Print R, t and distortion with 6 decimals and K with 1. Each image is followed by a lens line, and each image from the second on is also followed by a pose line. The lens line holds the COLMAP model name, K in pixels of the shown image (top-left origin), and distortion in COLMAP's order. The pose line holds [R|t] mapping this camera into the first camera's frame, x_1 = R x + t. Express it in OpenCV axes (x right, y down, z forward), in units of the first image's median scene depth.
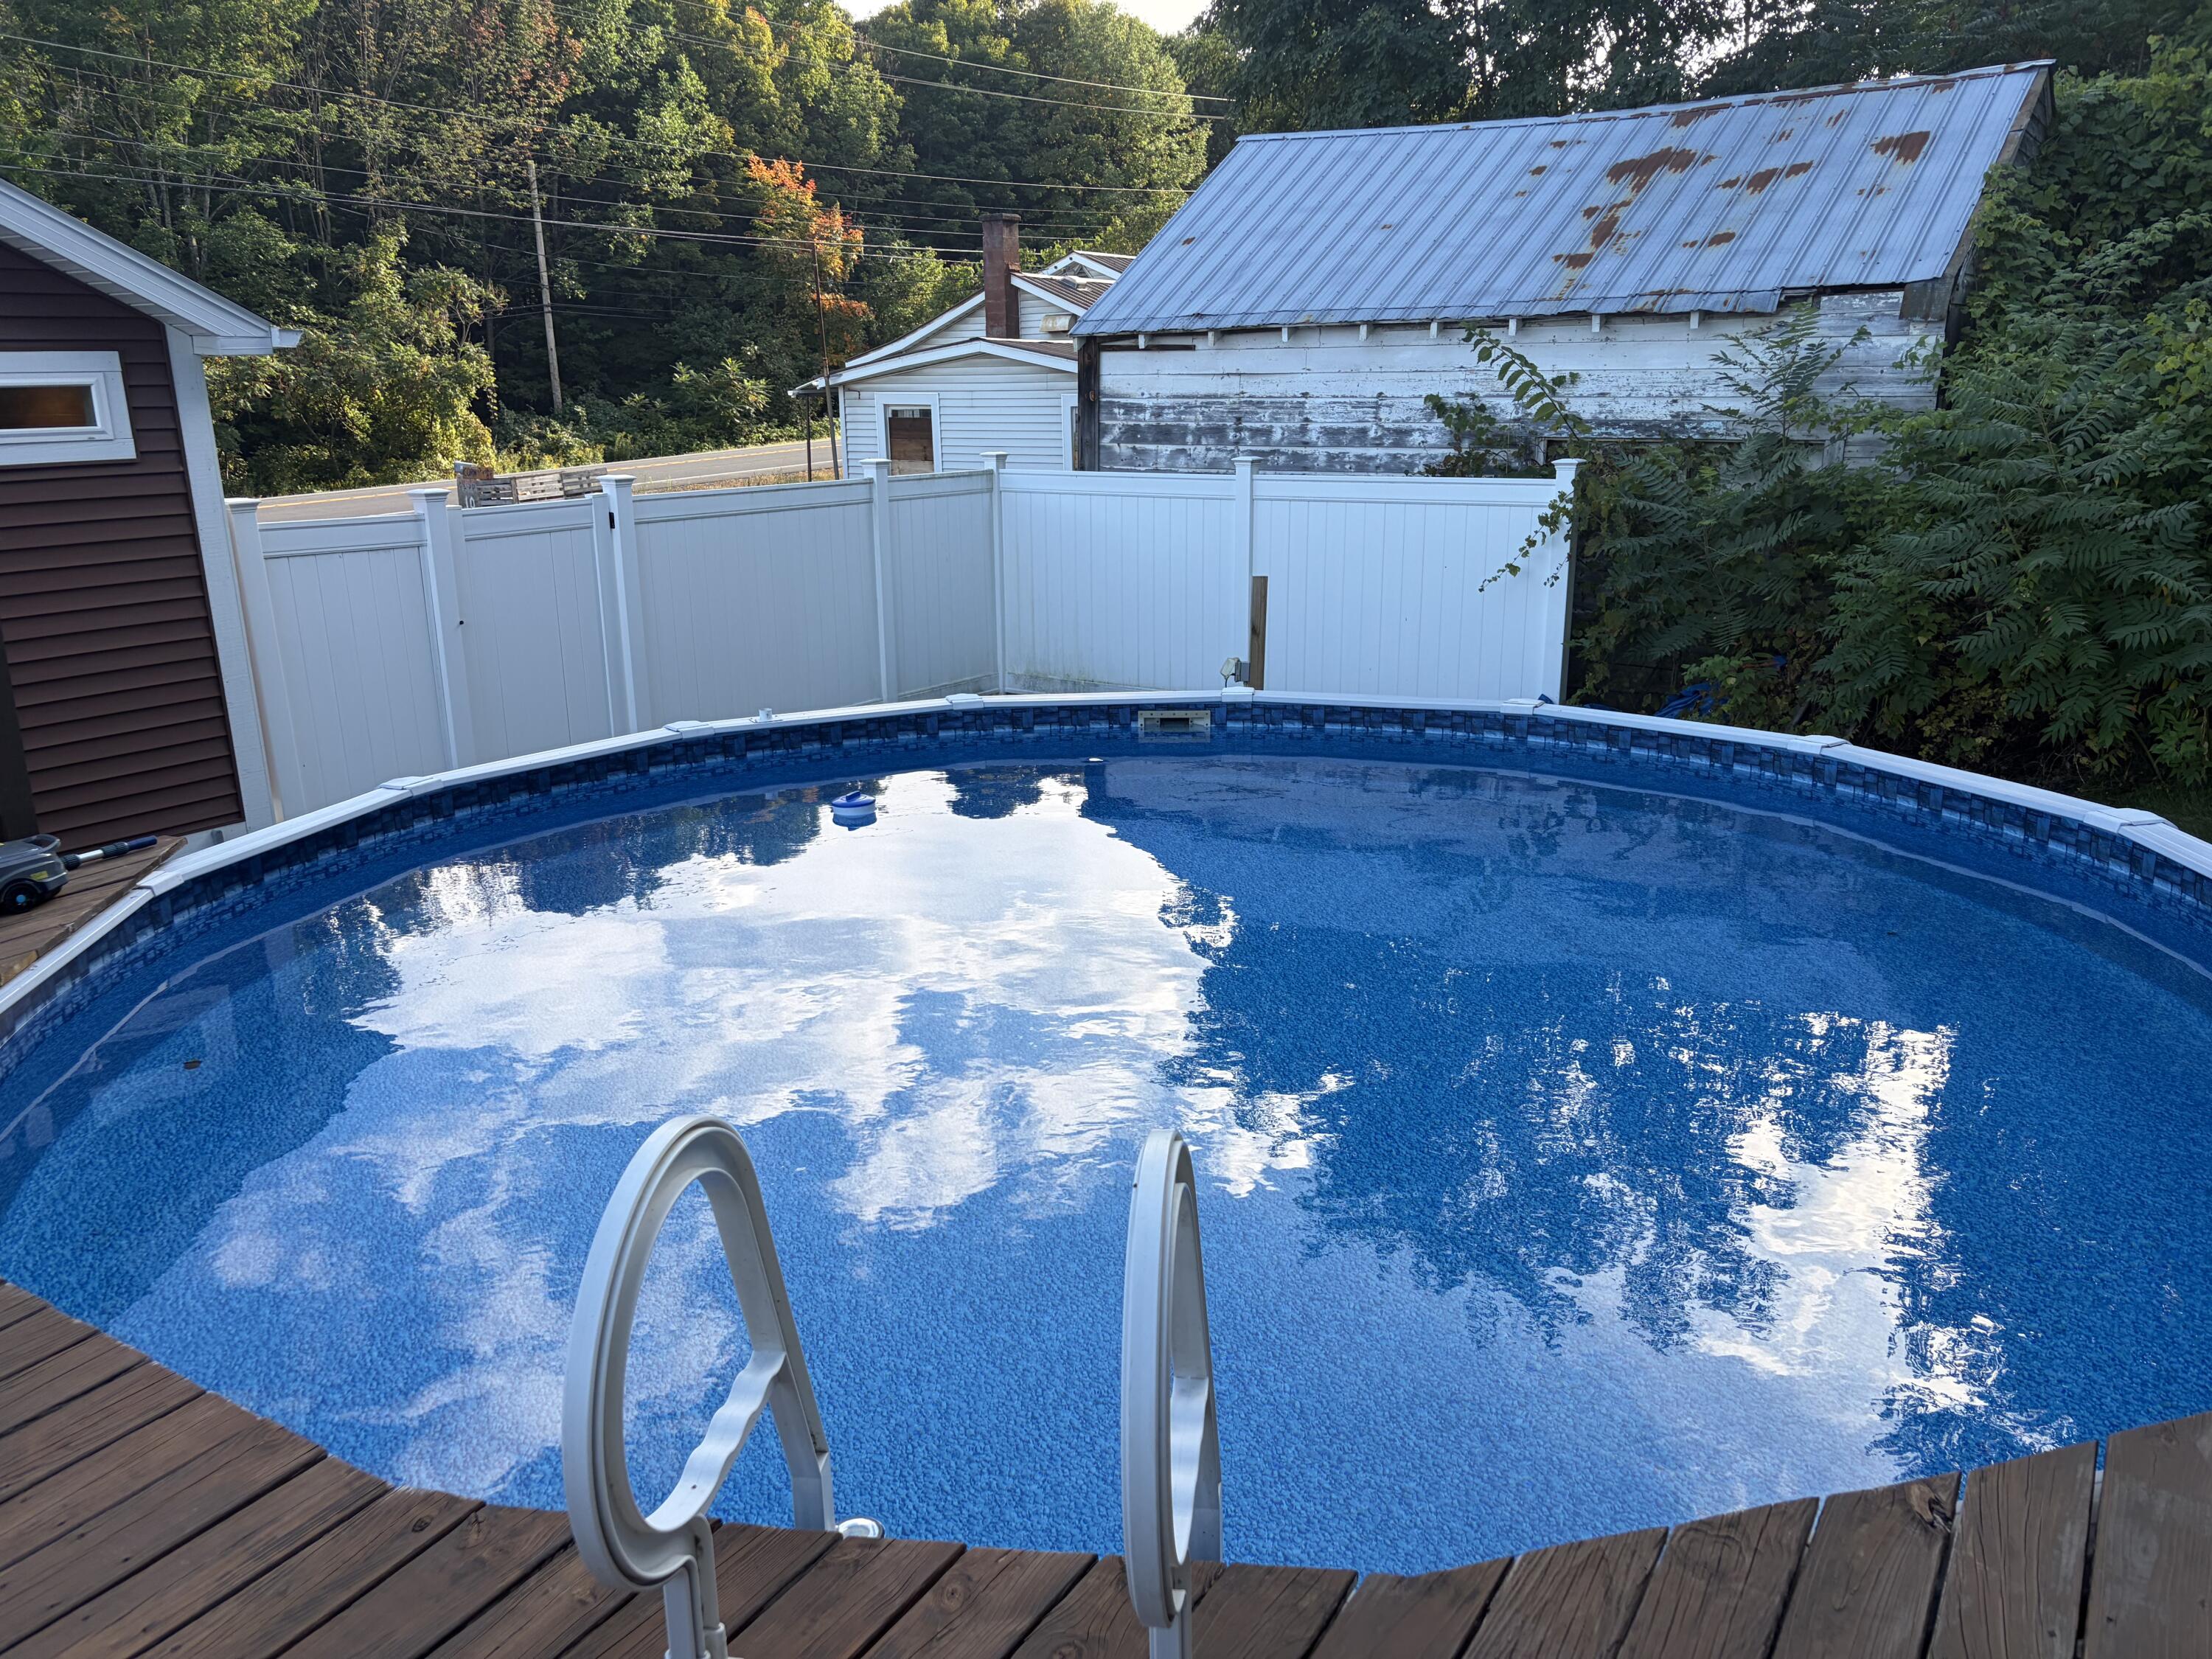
lens RADIAL K [[1674.2, 0, 1117.5], [0, 1674.2, 839.8], [0, 0, 1]] dist [0.044955, -0.046742]
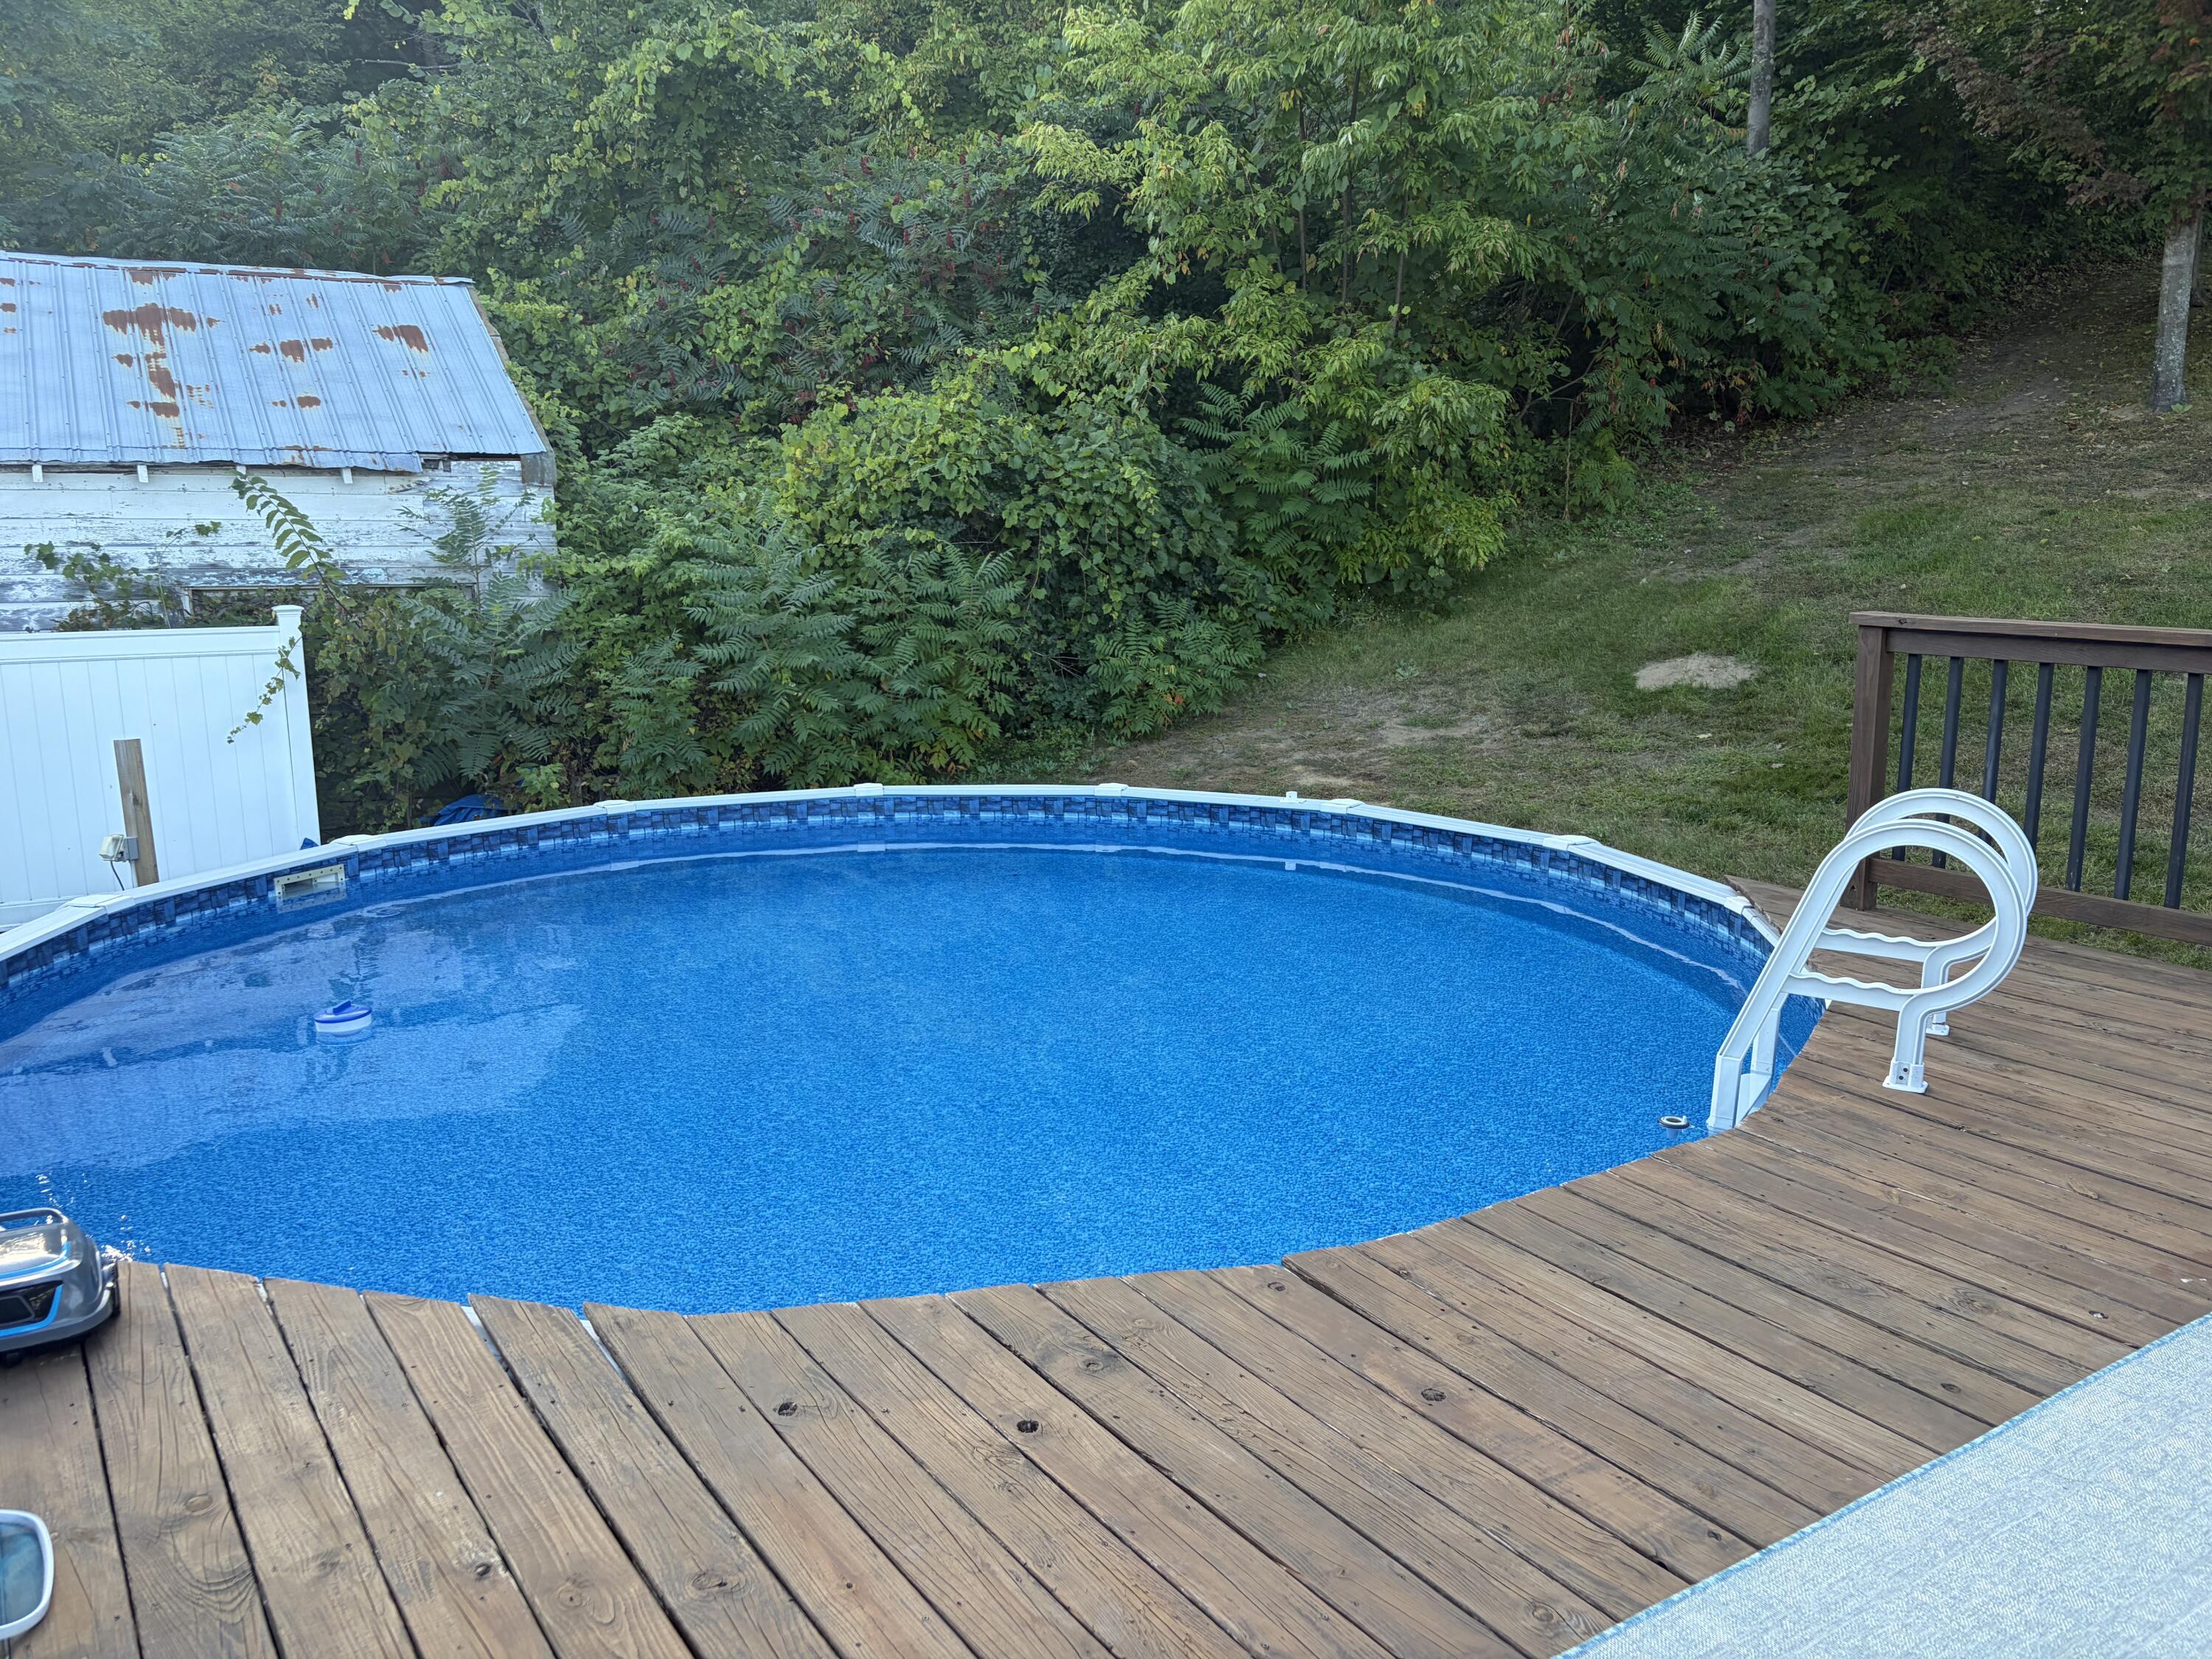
lens RADIAL K [[1674.2, 0, 1093.9], [0, 1674.2, 846.8], [0, 0, 1]] dist [0.044955, -0.046742]
pose [[0.414163, -0.161620, 0.895739, -0.191753], [0.239840, 0.968708, 0.063891, -0.014179], [-0.878035, 0.188372, 0.439966, 0.064176]]
